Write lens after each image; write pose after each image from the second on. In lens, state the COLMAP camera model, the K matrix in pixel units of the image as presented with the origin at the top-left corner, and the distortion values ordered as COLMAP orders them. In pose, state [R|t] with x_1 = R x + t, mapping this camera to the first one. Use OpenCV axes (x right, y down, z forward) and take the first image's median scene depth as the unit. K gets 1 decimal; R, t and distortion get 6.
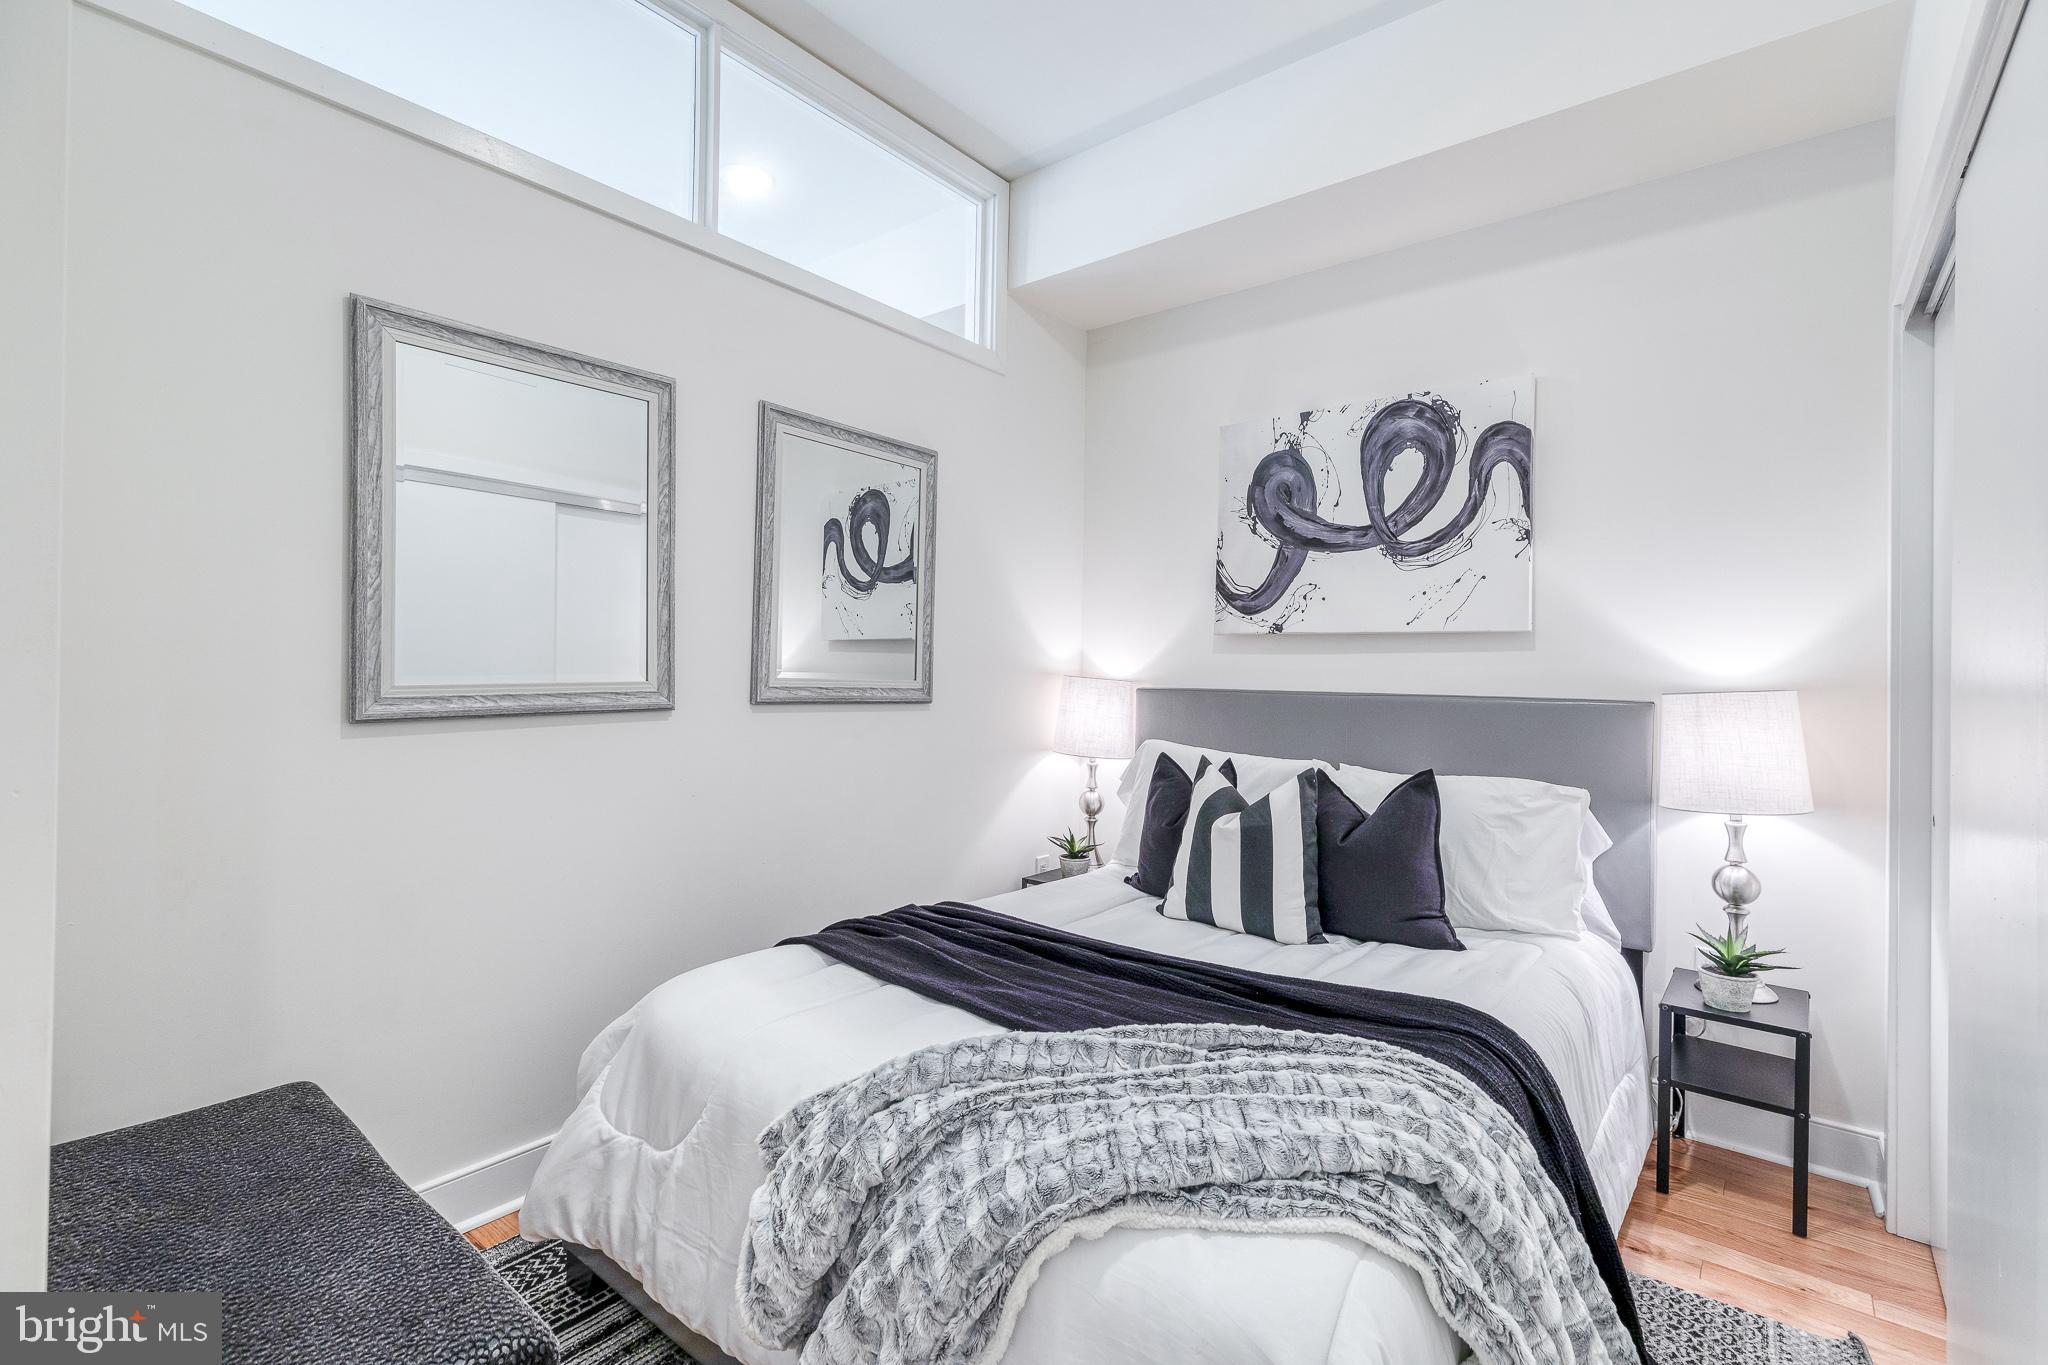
lens RADIAL K [[919.5, 0, 1038.1], [0, 919.5, 660.4], [0, 0, 1]] dist [0.005794, -0.001137]
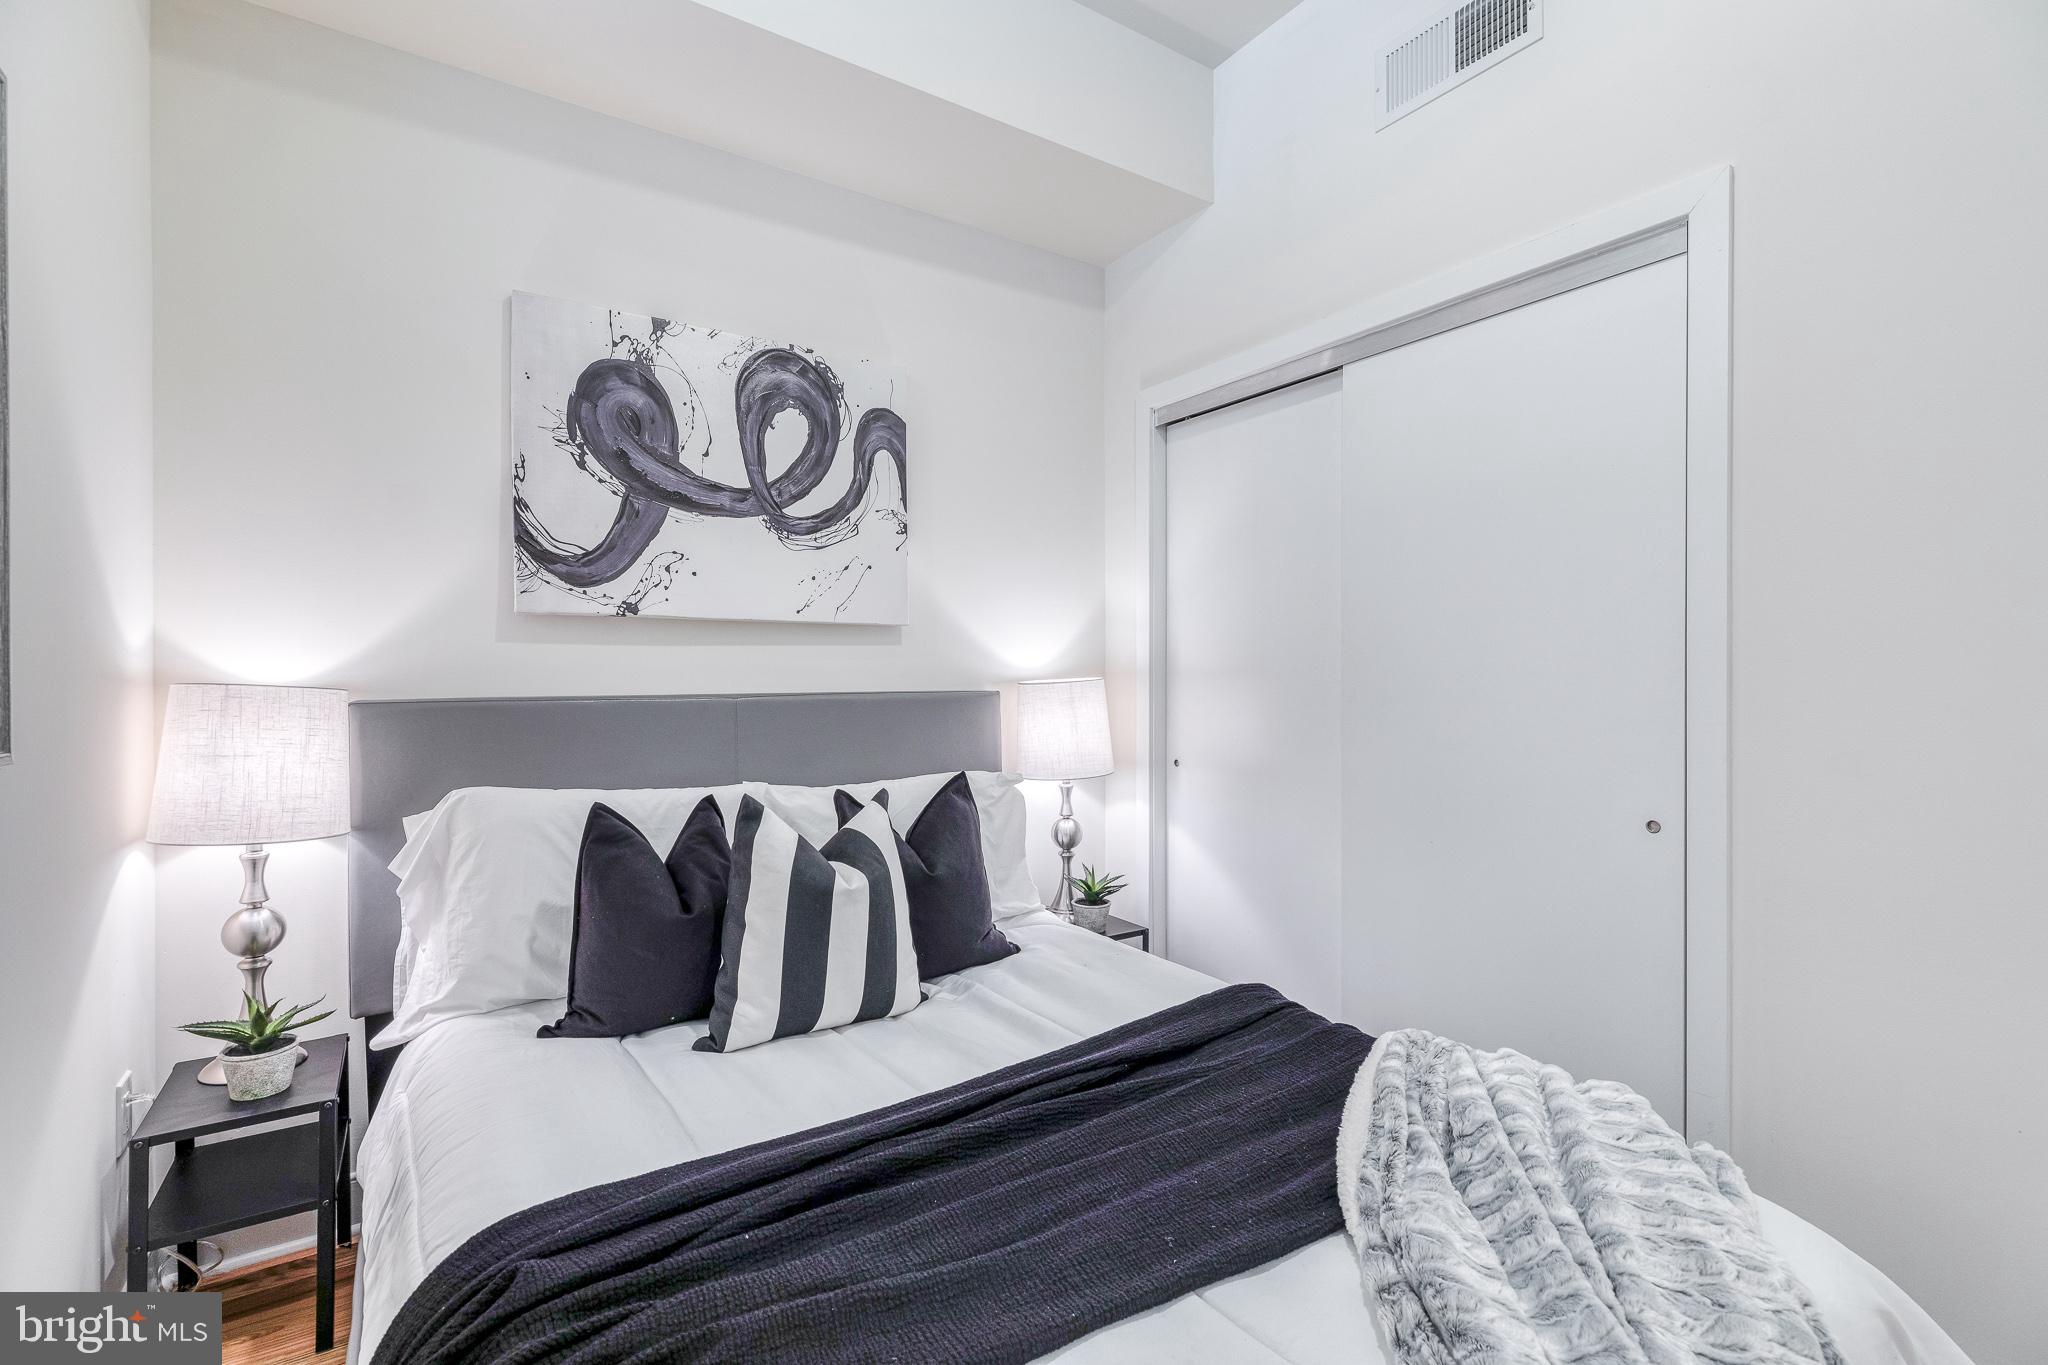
lens RADIAL K [[919.5, 0, 975.5], [0, 919.5, 677.3], [0, 0, 1]] dist [0.005794, -0.001137]
pose [[0.318129, -0.016023, 0.947912, -0.357229], [0.001074, 0.999863, 0.016541, 0.007333], [-0.948047, -0.004244, 0.318103, 0.554386]]
